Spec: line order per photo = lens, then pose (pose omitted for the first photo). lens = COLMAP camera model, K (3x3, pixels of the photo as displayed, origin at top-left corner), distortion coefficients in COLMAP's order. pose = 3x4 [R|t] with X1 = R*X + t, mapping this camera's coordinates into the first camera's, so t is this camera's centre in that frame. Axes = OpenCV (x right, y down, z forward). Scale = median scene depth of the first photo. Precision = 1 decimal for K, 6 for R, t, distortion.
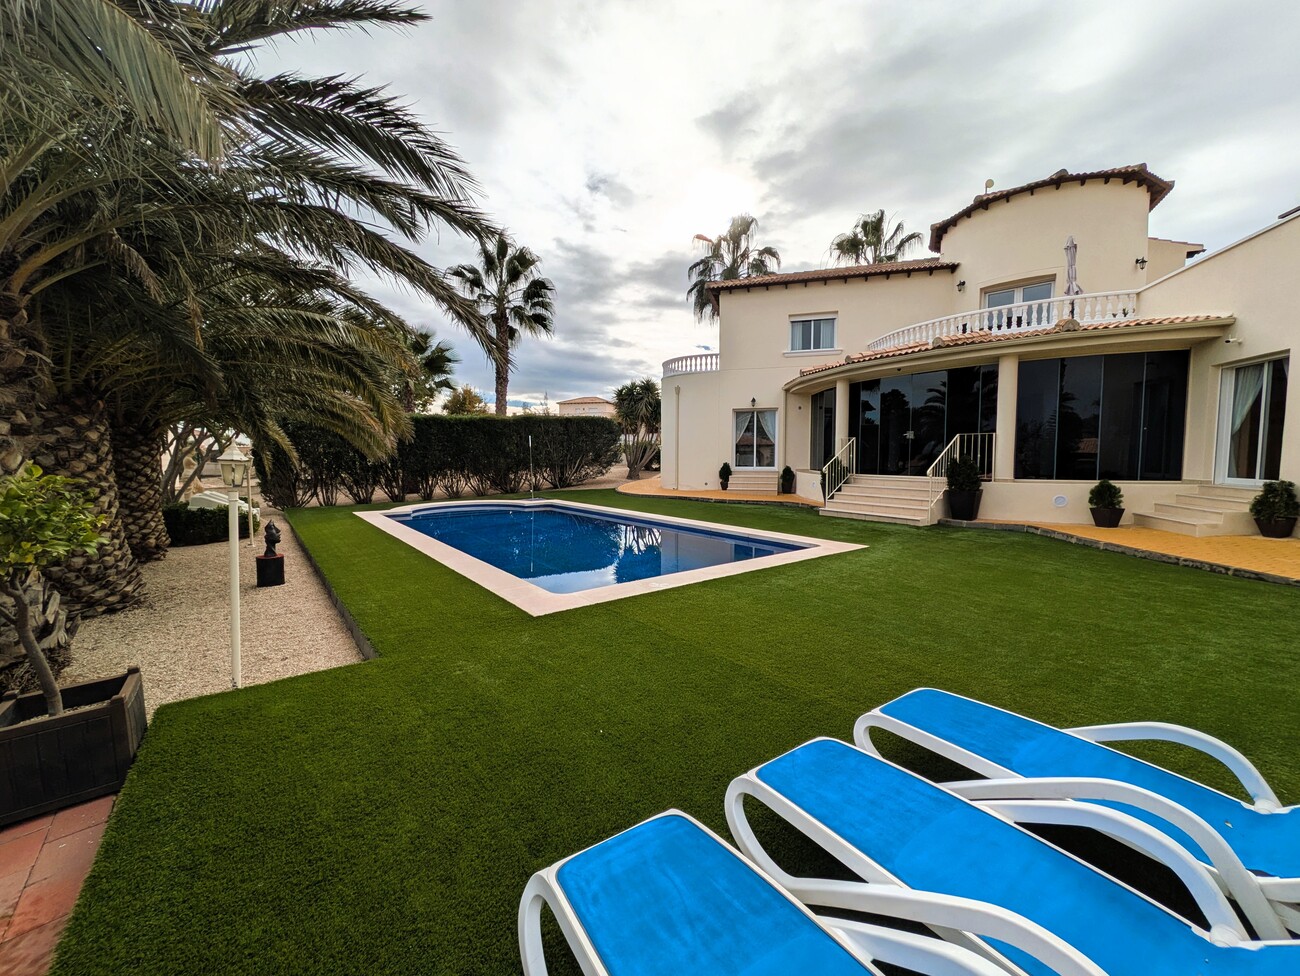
lens RADIAL K [[511.0, 0, 649.5], [0, 511.0, 488.7], [0, 0, 1]] dist [0.000917, -0.000166]
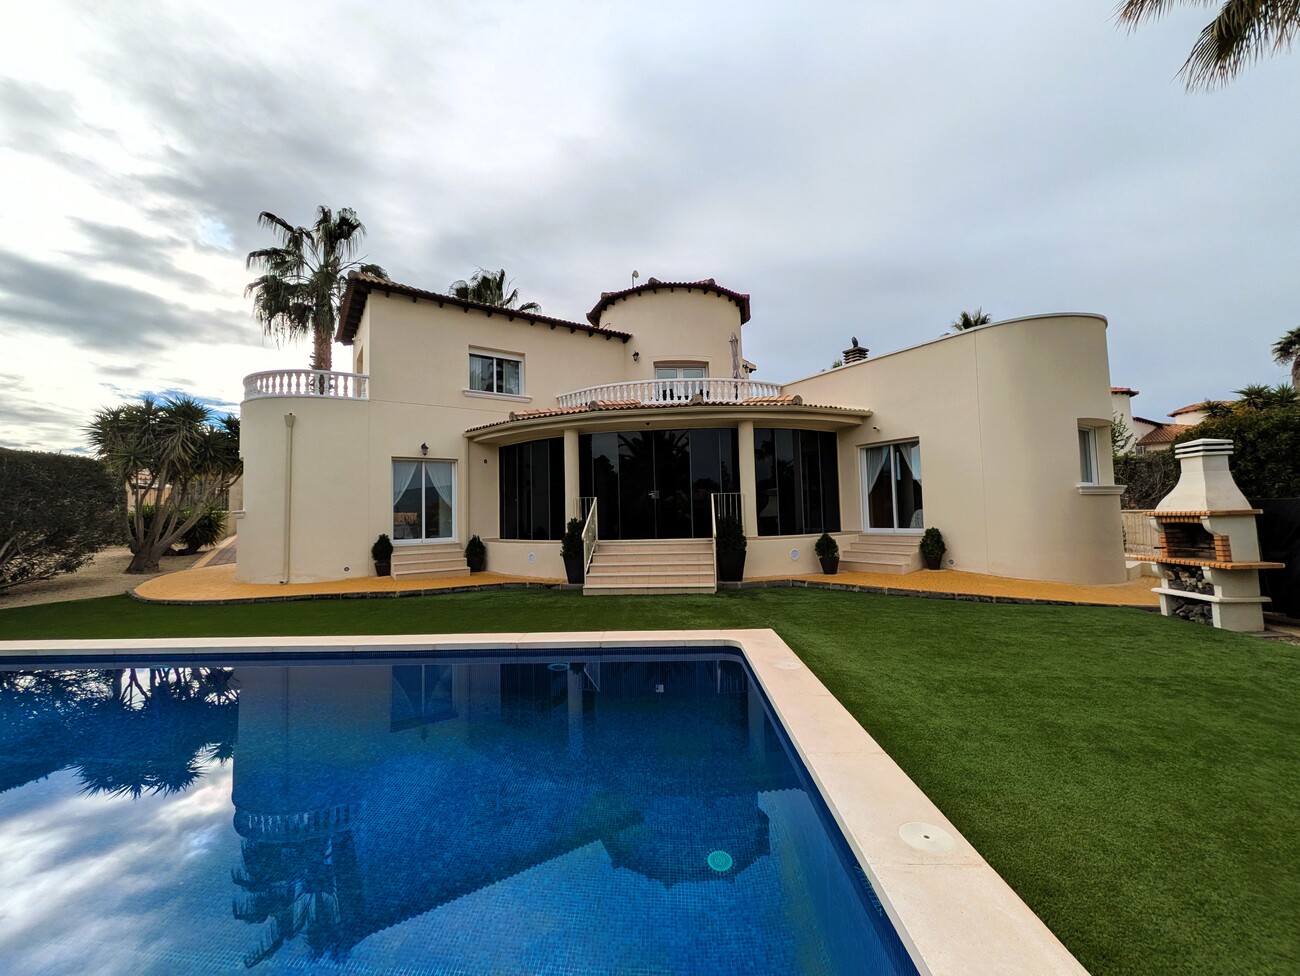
lens RADIAL K [[511.0, 0, 651.6], [0, 511.0, 483.8], [0, 0, 1]] dist [0.000917, -0.000166]
pose [[0.640134, 0.032108, 0.767592, -0.146760], [0.075707, 0.991627, -0.104616, -0.020459], [-0.764524, 0.125080, 0.632343, 0.301881]]
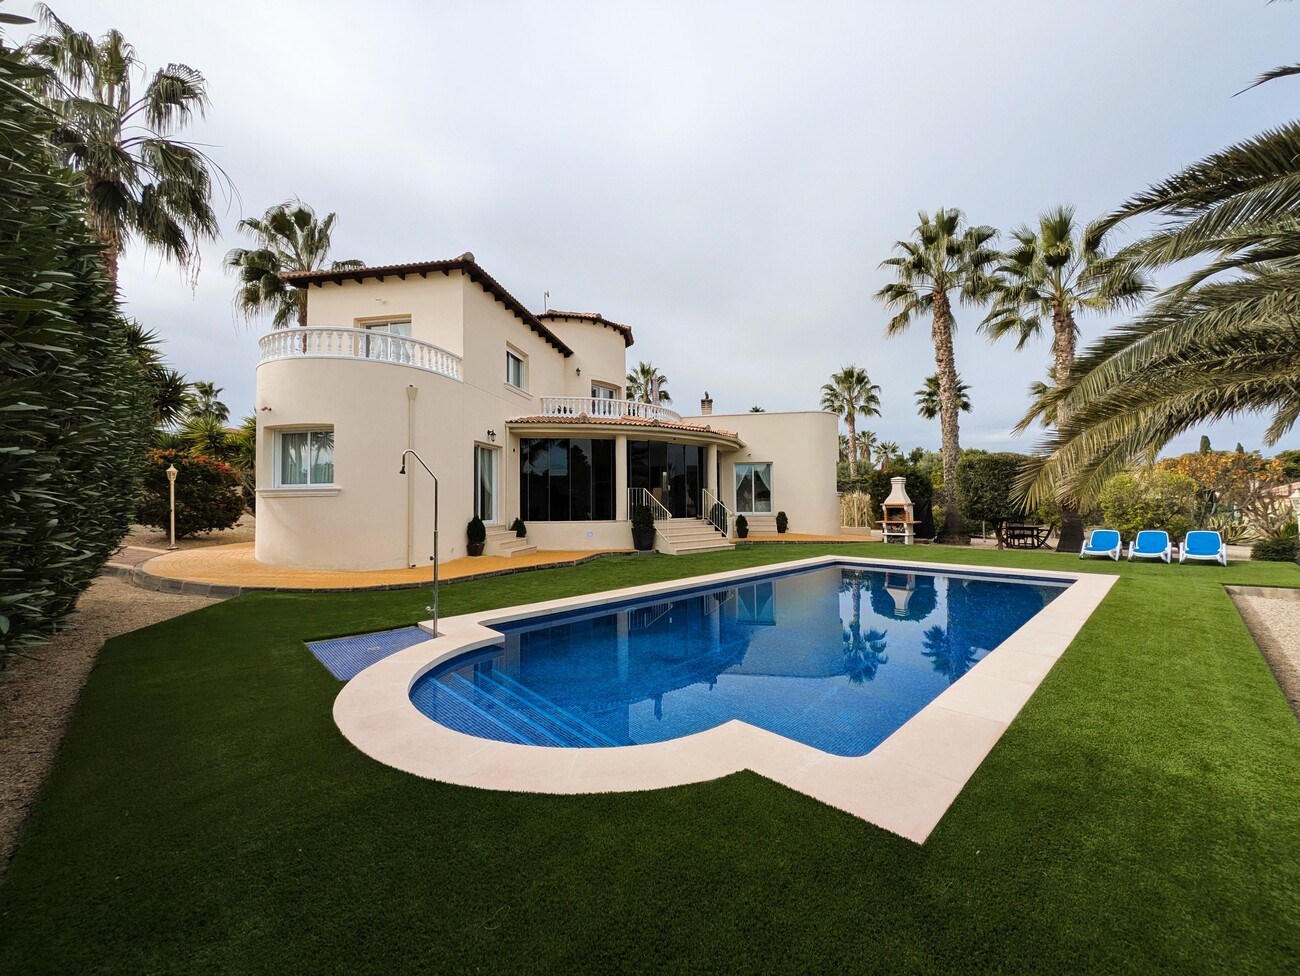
lens RADIAL K [[511.0, 0, 630.5], [0, 511.0, 480.2], [0, 0, 1]] dist [0.000917, -0.000166]
pose [[-0.106881, 0.038106, 0.993541, -0.585665], [0.073935, 0.996803, -0.030277, -0.066745], [-0.991519, 0.070221, -0.109357, 0.902633]]
